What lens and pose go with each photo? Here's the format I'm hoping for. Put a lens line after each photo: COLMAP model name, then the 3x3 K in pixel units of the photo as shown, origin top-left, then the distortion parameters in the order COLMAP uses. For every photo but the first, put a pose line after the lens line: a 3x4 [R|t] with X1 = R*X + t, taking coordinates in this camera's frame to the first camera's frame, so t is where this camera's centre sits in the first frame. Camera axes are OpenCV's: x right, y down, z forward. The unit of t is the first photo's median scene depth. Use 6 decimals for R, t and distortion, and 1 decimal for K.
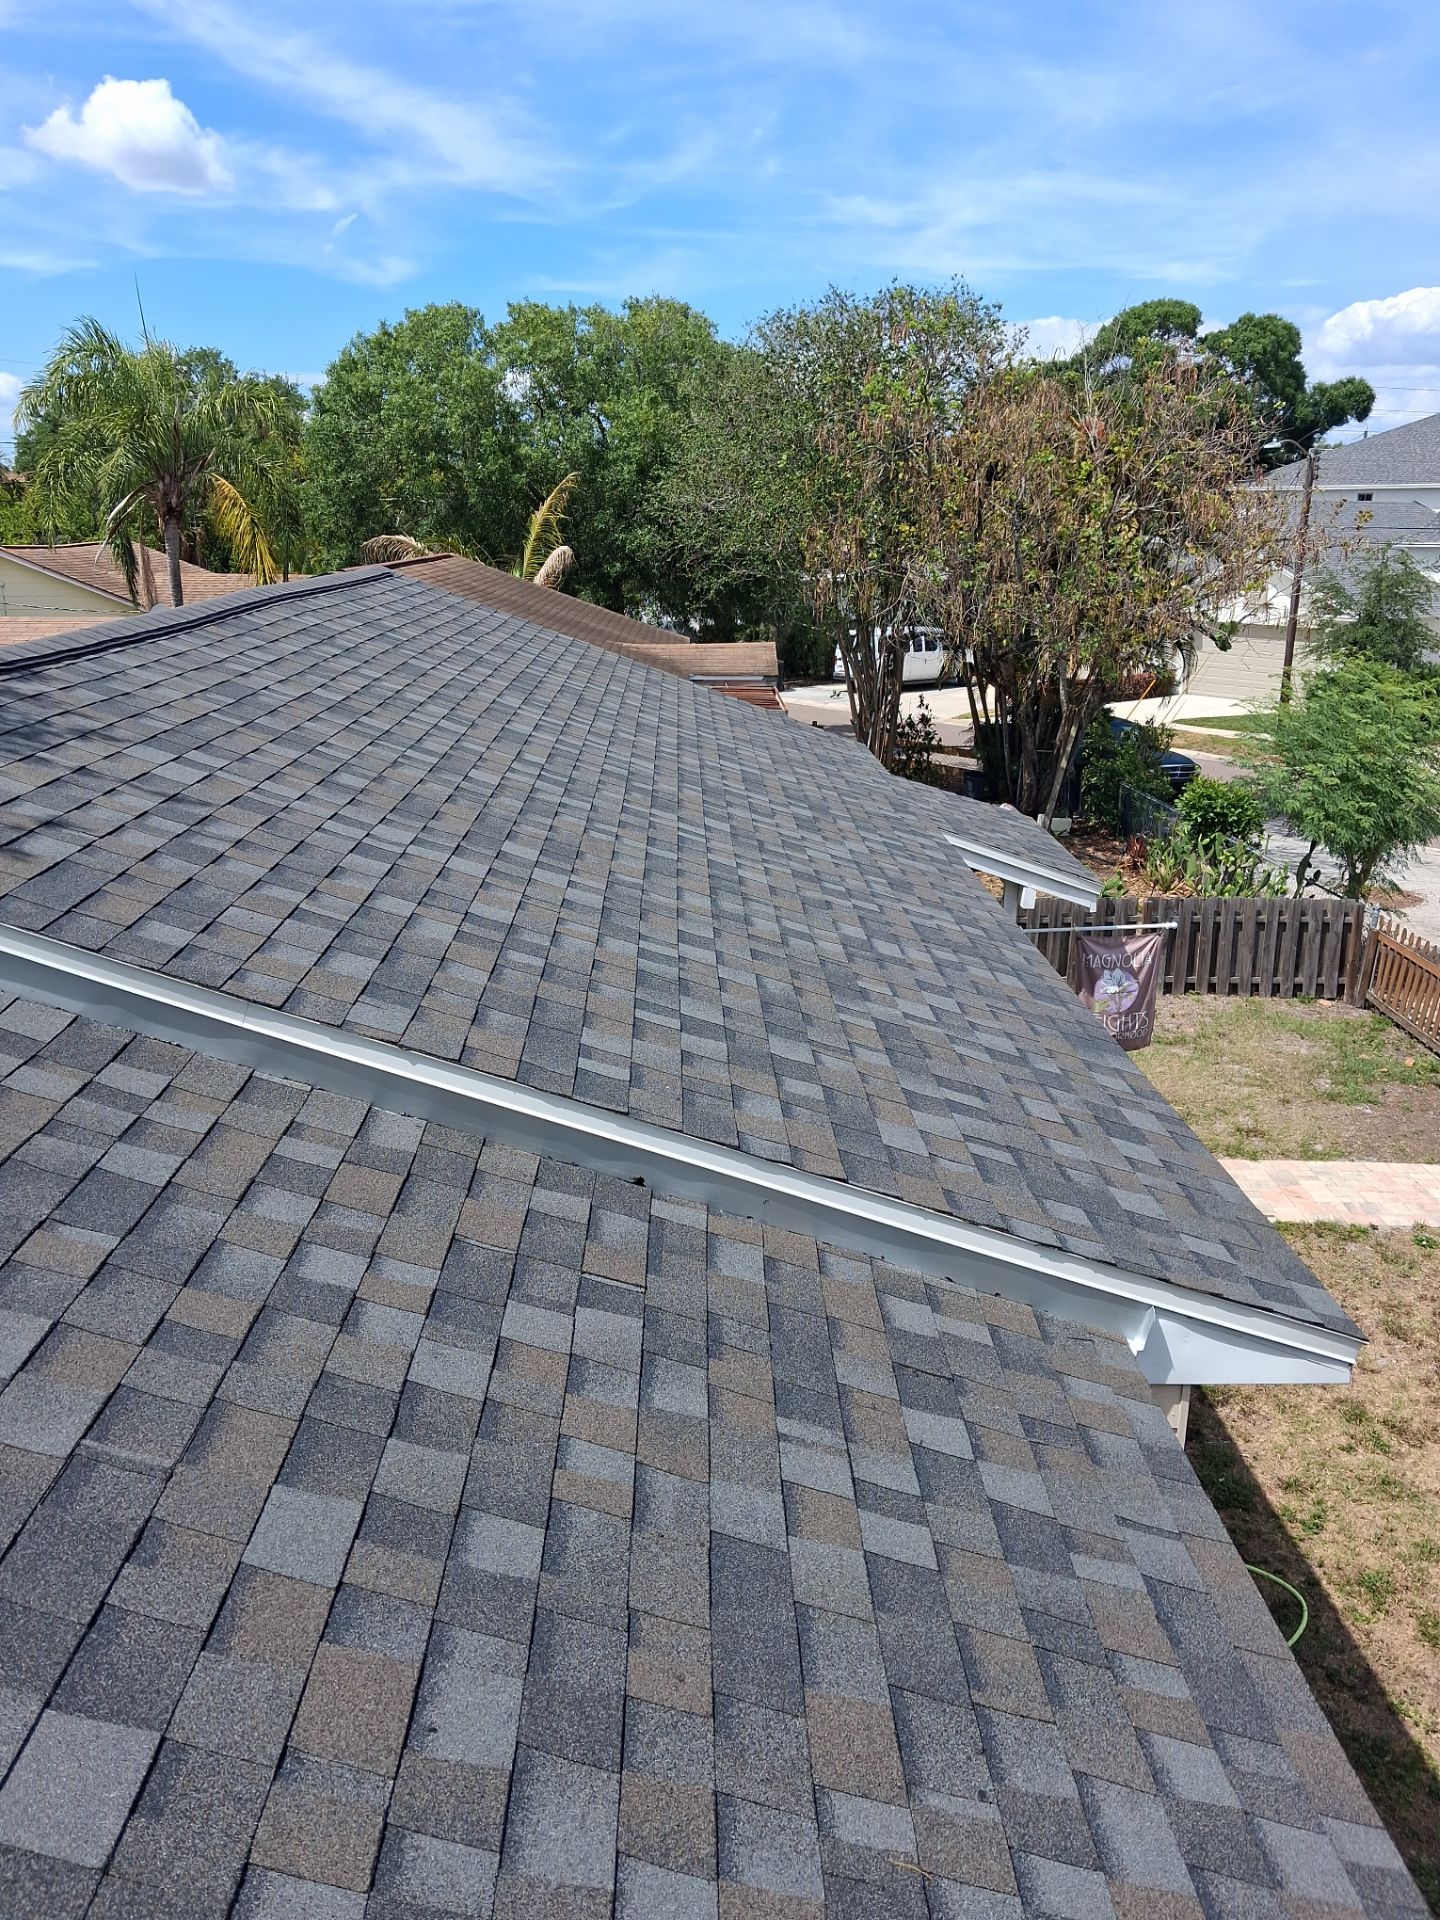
lens RADIAL K [[1463.0, 0, 711.0], [0, 1463.0, 967.7], [0, 0, 1]] dist [-0.002026, -0.021771]
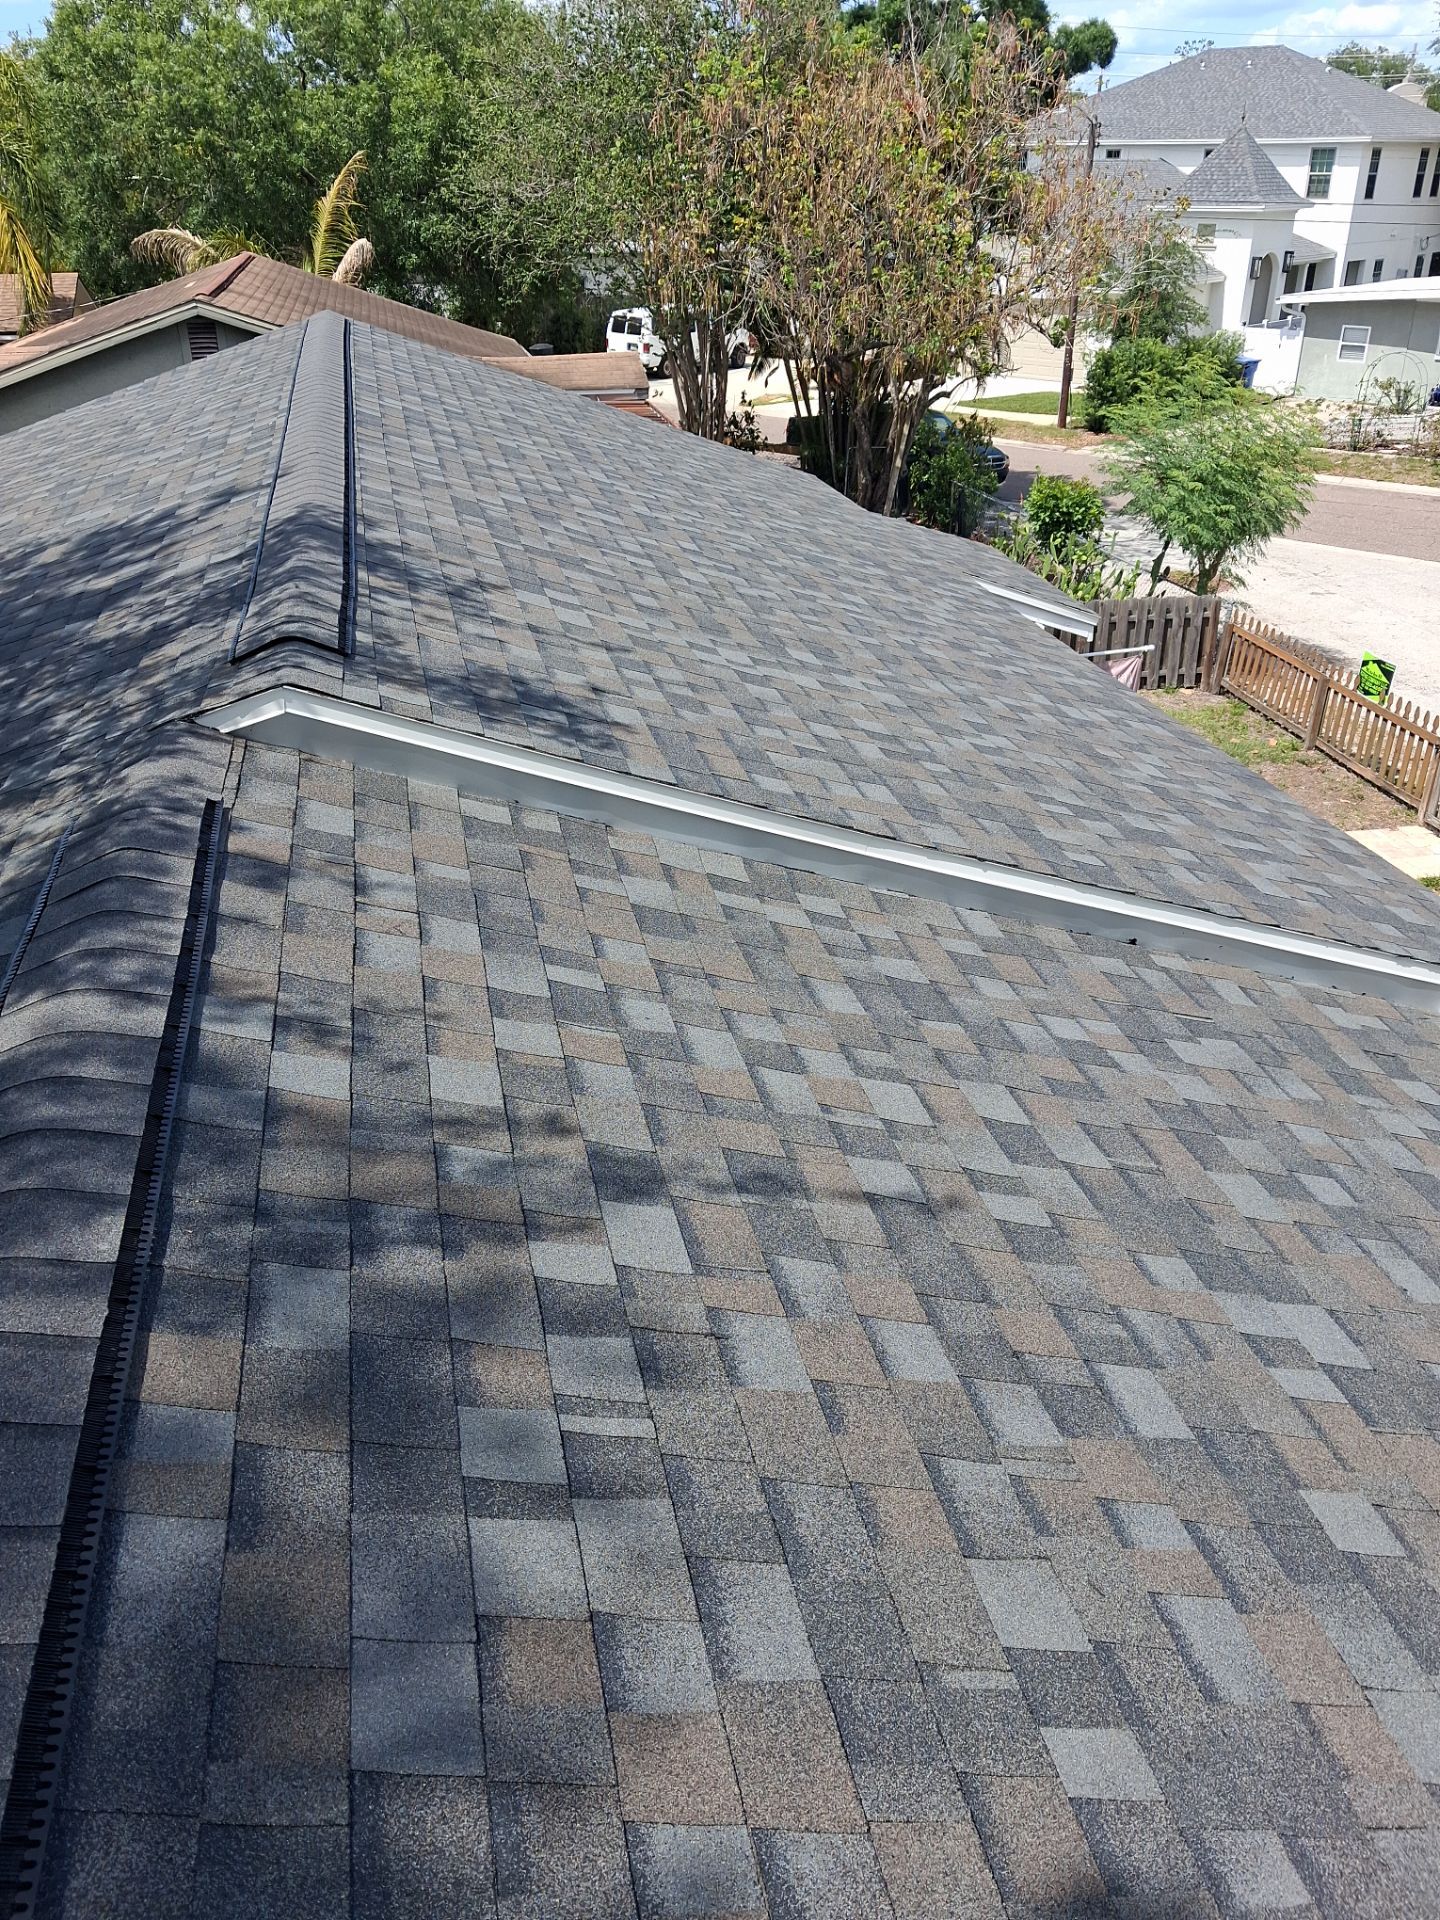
lens RADIAL K [[1463.0, 0, 711.0], [0, 1463.0, 967.7], [0, 0, 1]] dist [-0.002026, -0.021771]
pose [[0.979884, -0.102087, 0.171478, -0.098921], [0.064141, 0.974771, 0.213794, -0.021401], [-0.188977, -0.198495, 0.961711, -0.034024]]
